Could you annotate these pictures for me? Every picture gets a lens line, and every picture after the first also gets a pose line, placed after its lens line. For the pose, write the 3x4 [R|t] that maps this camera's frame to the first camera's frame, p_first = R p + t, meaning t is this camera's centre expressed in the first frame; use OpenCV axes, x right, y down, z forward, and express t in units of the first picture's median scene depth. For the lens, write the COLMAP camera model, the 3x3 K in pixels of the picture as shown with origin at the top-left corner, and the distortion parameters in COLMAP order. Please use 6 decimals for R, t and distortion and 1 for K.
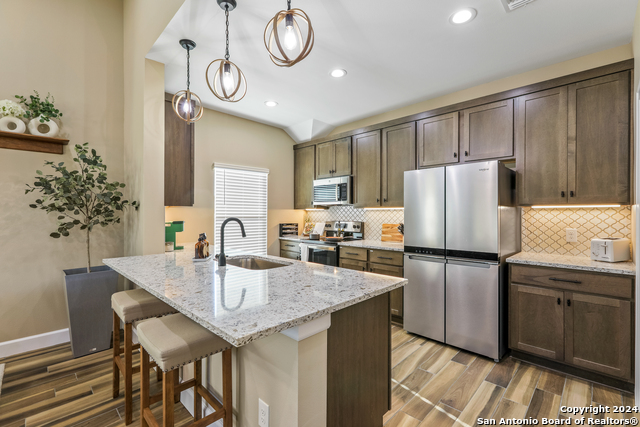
lens RADIAL K [[291.6, 0, 319.5], [0, 291.6, 213.6], [0, 0, 1]] dist [-0.000691, 0.001376]
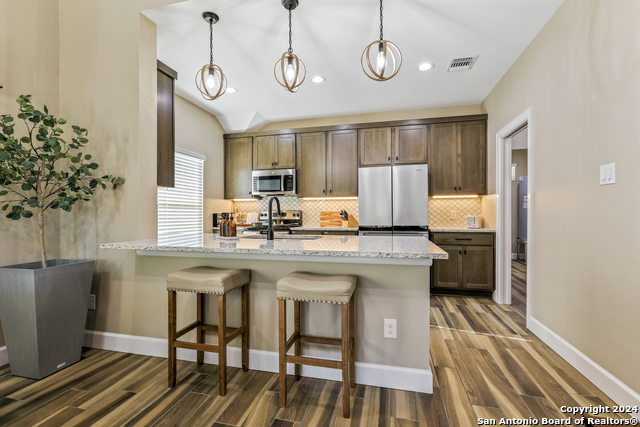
lens RADIAL K [[291.6, 0, 318.9], [0, 291.6, 214.4], [0, 0, 1]] dist [-0.000691, 0.001376]
pose [[0.861496, -0.002265, 0.507759, -0.569615], [0.002532, 0.999997, 0.000165, 0.066887], [-0.507758, 0.001144, 0.861499, -0.016250]]
